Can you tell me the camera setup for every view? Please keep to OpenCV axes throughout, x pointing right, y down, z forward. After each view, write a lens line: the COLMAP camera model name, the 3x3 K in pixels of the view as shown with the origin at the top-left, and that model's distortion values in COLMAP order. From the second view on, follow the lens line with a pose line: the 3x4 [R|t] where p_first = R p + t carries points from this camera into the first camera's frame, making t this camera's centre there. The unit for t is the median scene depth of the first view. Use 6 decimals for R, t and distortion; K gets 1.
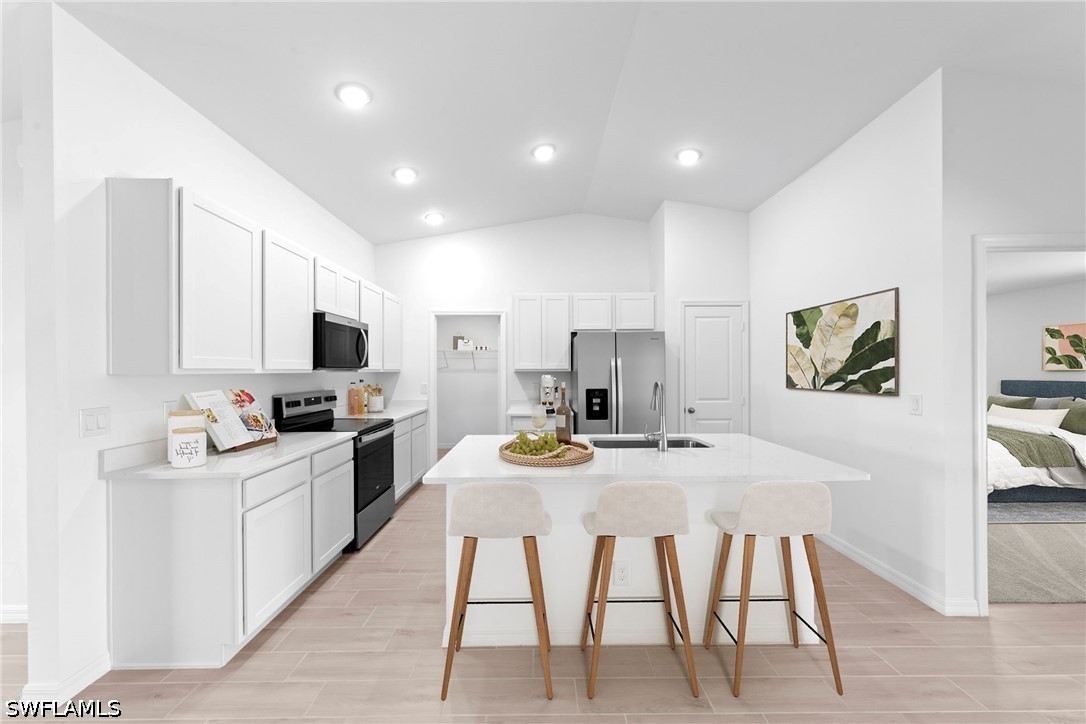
lens RADIAL K [[391.0, 0, 537.4], [0, 391.0, 366.7], [0, 0, 1]] dist [-0.008556, -0.000037]
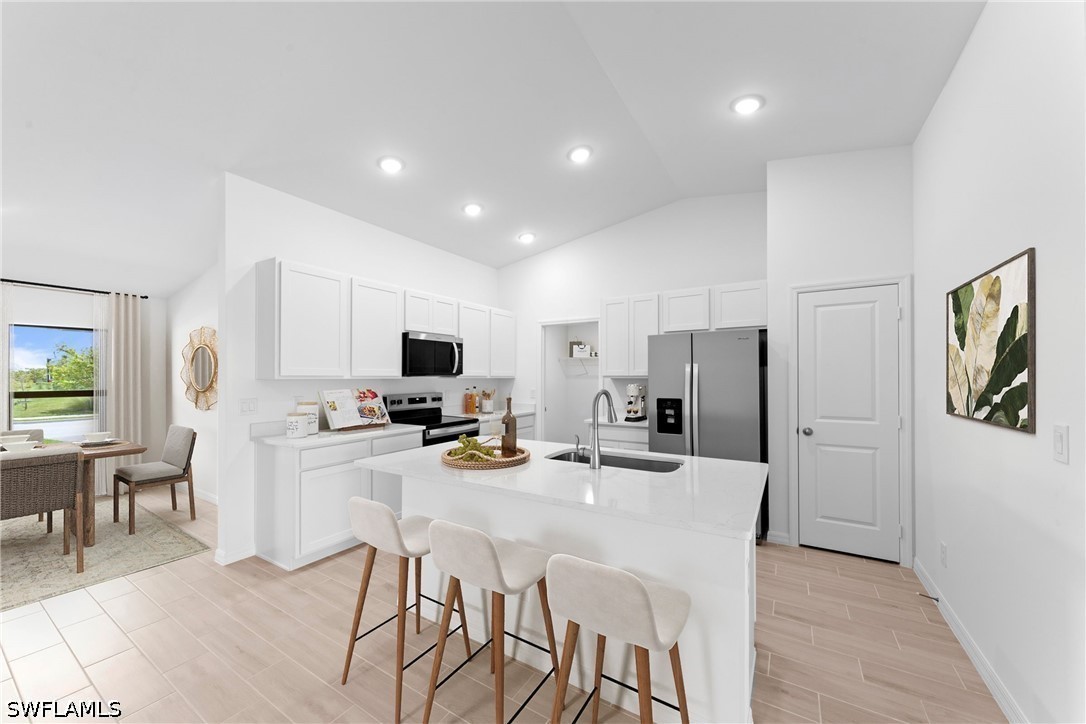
lens RADIAL K [[398.5, 0, 547.1], [0, 398.5, 368.1], [0, 0, 1]] dist [0.000852, 0.000032]
pose [[0.853311, 0.002285, -0.521398, 0.407140], [-0.000416, 0.999993, 0.003701, -0.017082], [0.521403, -0.002941, 0.853306, 0.084396]]
